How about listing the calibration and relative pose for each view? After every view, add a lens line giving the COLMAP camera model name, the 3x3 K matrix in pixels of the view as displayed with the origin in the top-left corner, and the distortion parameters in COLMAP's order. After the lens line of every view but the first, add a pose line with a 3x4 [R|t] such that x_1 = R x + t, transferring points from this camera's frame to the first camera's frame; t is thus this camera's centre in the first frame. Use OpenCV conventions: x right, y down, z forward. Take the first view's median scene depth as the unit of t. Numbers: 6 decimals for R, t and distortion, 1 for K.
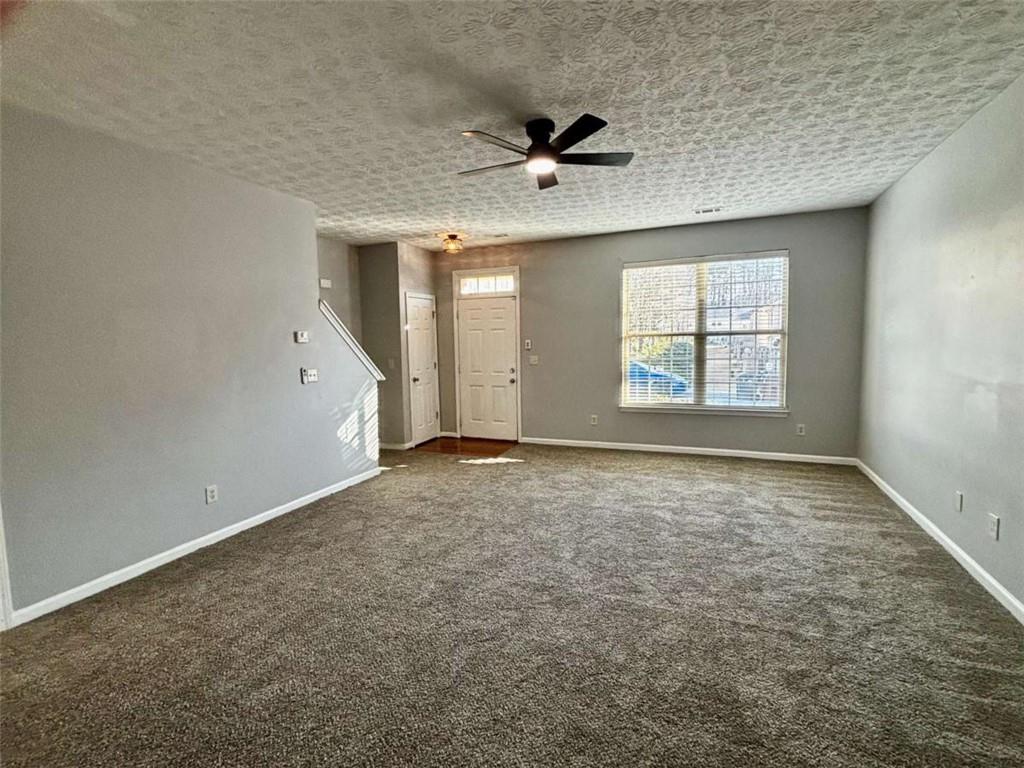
lens RADIAL K [[484.0, 0, 502.8], [0, 484.0, 382.2], [0, 0, 1]] dist [0.029724, -0.022120]
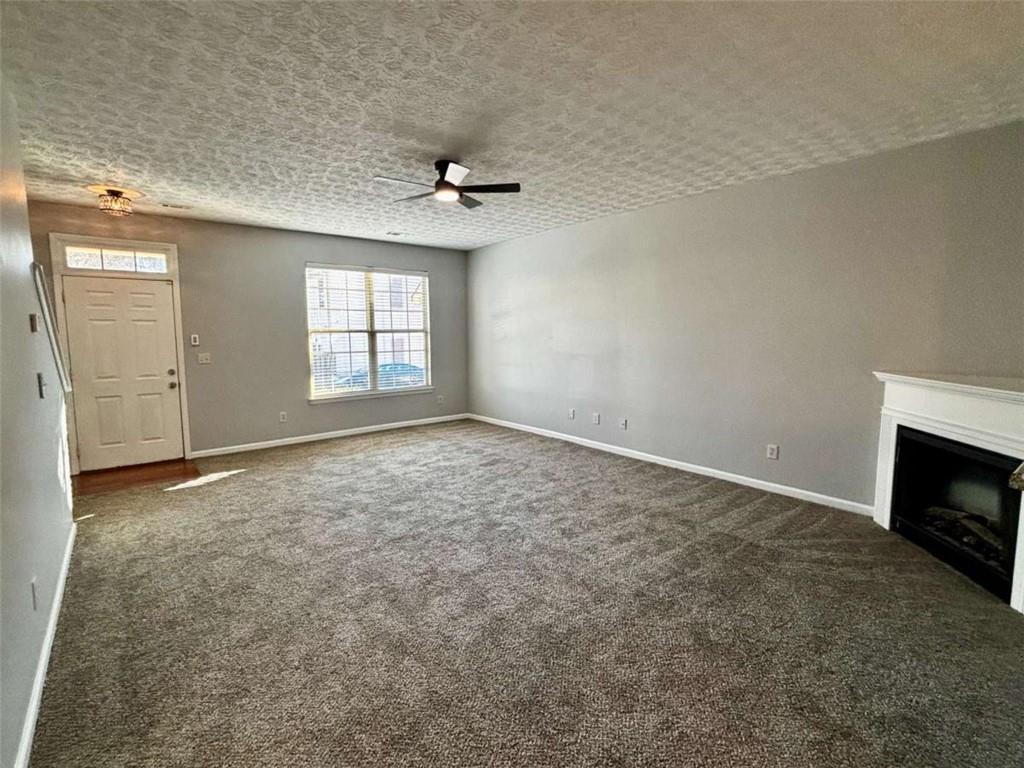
lens RADIAL K [[488.4, 0, 509.3], [0, 488.4, 380.7], [0, 0, 1]] dist [0.028714, -0.022504]
pose [[0.461555, -0.070085, 0.884338, -0.508364], [0.078909, 0.996166, 0.037763, 0.003447], [-0.883595, 0.052352, 0.465316, 0.137369]]
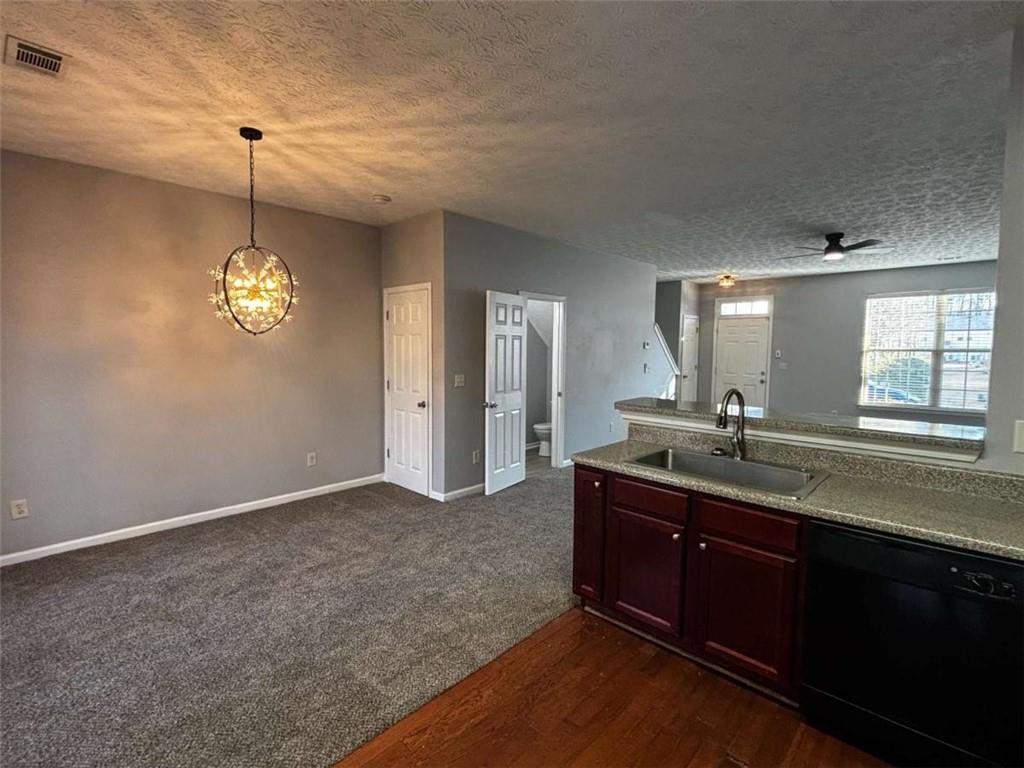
lens RADIAL K [[488.4, 0, 509.3], [0, 488.4, 380.7], [0, 0, 1]] dist [0.028714, -0.022504]
pose [[0.943626, 0.052278, -0.326859, -0.220386], [-0.058248, 0.998266, -0.008496, 0.054252], [0.325848, 0.027056, 0.945035, -0.566807]]
